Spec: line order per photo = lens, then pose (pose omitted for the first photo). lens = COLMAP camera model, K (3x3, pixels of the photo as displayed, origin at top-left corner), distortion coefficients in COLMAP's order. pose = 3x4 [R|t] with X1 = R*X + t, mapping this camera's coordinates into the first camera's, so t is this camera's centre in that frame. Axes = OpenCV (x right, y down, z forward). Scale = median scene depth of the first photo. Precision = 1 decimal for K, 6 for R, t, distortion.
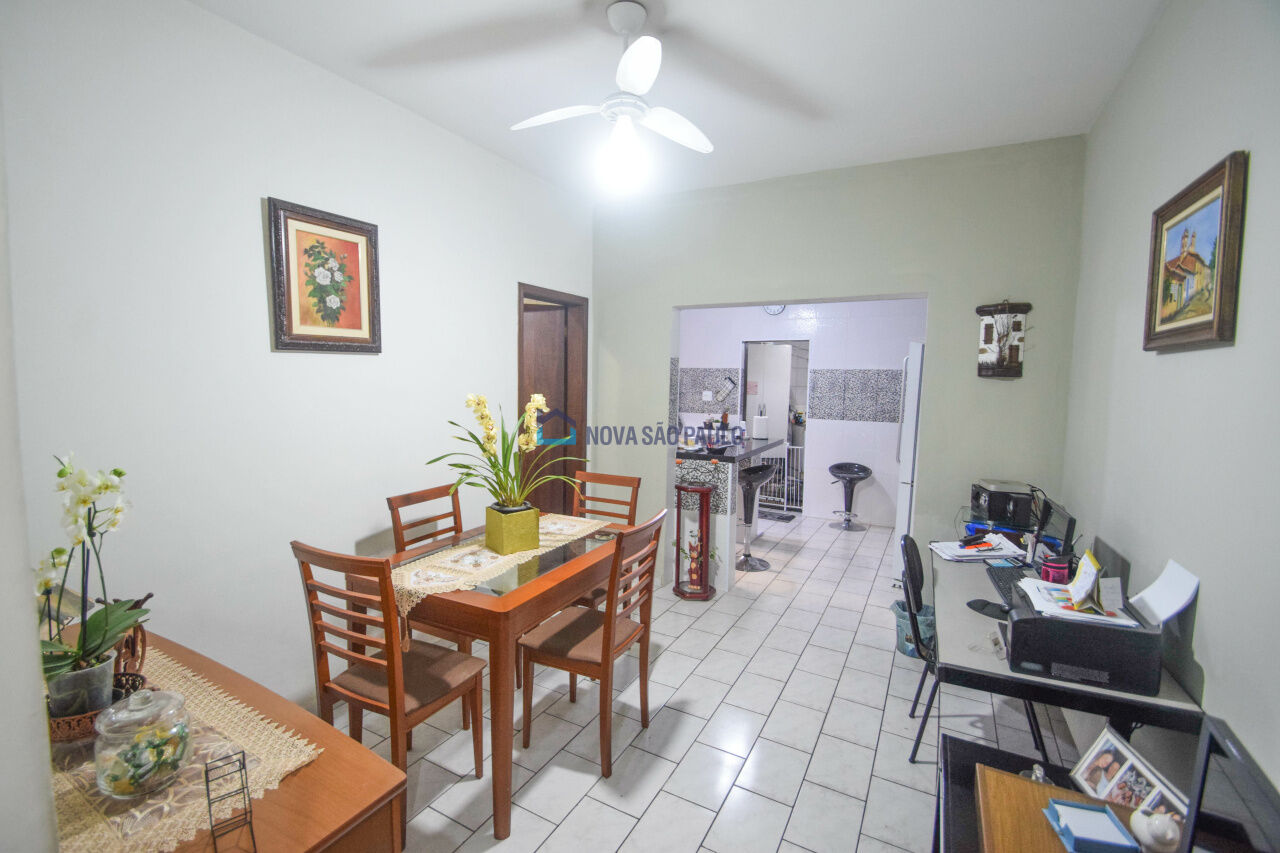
lens RADIAL K [[557.3, 0, 618.9], [0, 557.3, 424.1], [0, 0, 1]] dist [0.003534, -0.000204]
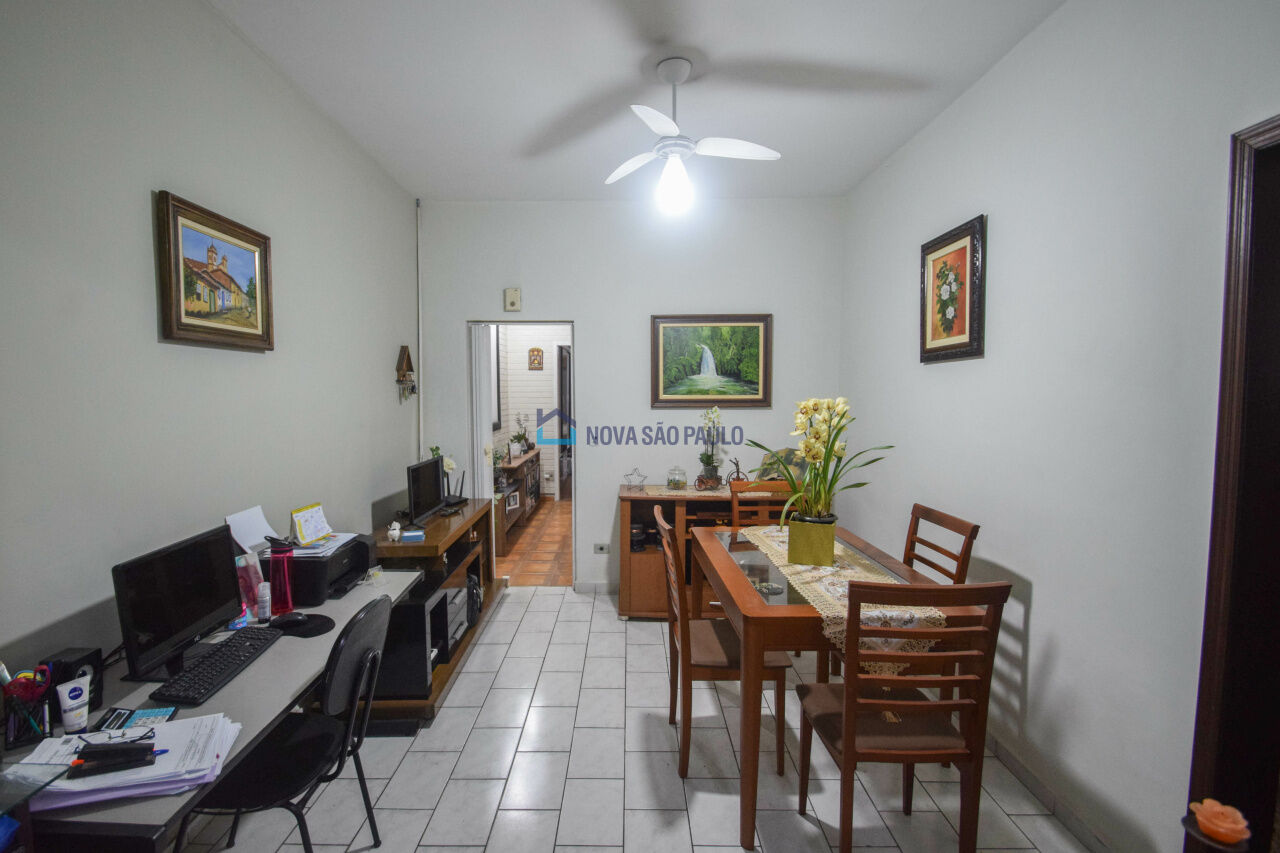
lens RADIAL K [[557.3, 0, 618.9], [0, 557.3, 424.1], [0, 0, 1]] dist [0.003534, -0.000204]
pose [[-0.869991, 0.012742, -0.492904, 0.567977], [-0.058499, 0.989938, 0.128843, -0.111182], [0.489586, 0.140926, -0.860492, 1.656483]]
